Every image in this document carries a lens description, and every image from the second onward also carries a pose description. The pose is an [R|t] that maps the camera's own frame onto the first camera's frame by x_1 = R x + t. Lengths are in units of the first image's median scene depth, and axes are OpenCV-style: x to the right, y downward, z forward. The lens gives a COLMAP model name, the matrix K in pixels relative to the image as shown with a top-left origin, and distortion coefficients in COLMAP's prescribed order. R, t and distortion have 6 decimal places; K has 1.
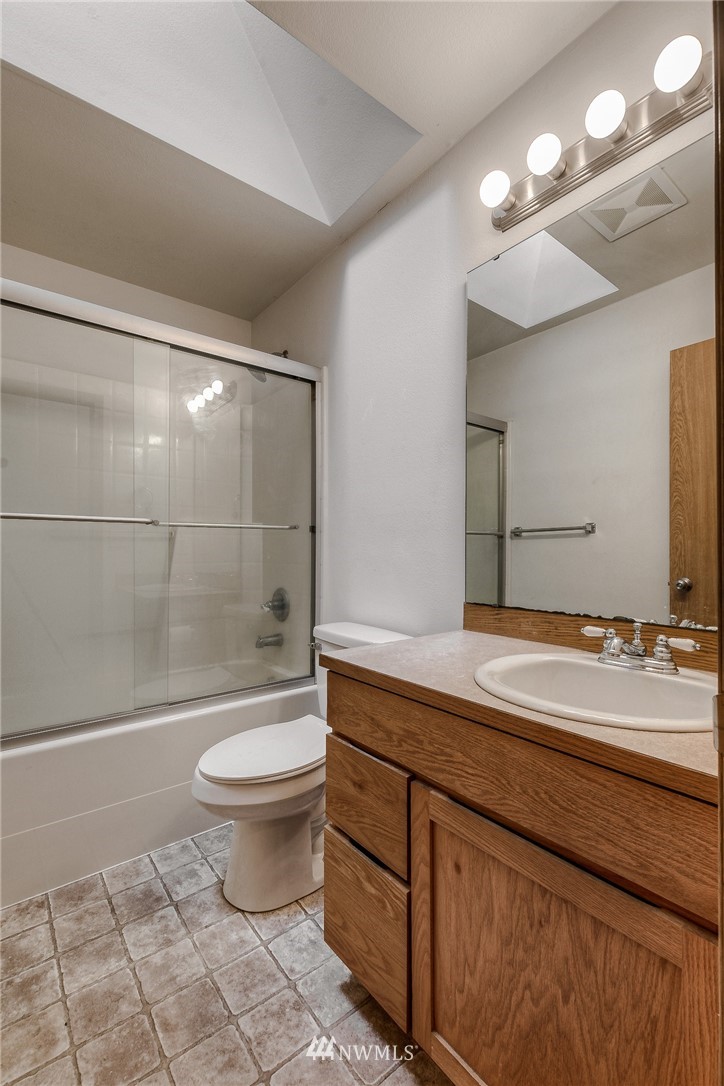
lens RADIAL K [[471.9, 0, 360.6], [0, 471.9, 545.3], [0, 0, 1]] dist [0.002348, -0.000310]
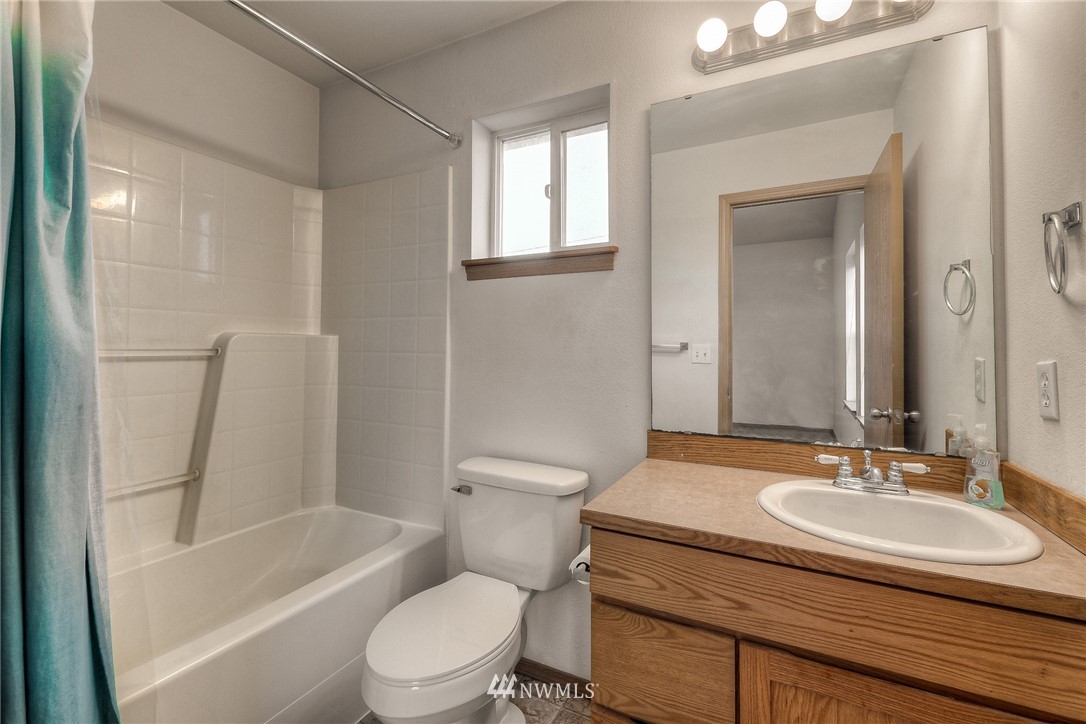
lens RADIAL K [[471.9, 0, 542.1], [0, 471.9, 358.4], [0, 0, 1]] dist [0.002348, -0.000310]
pose [[0.912217, 0.017208, 0.409346, -0.580299], [-0.020454, 0.999784, 0.003550, -0.037383], [-0.409197, -0.011611, 0.912372, 0.328146]]
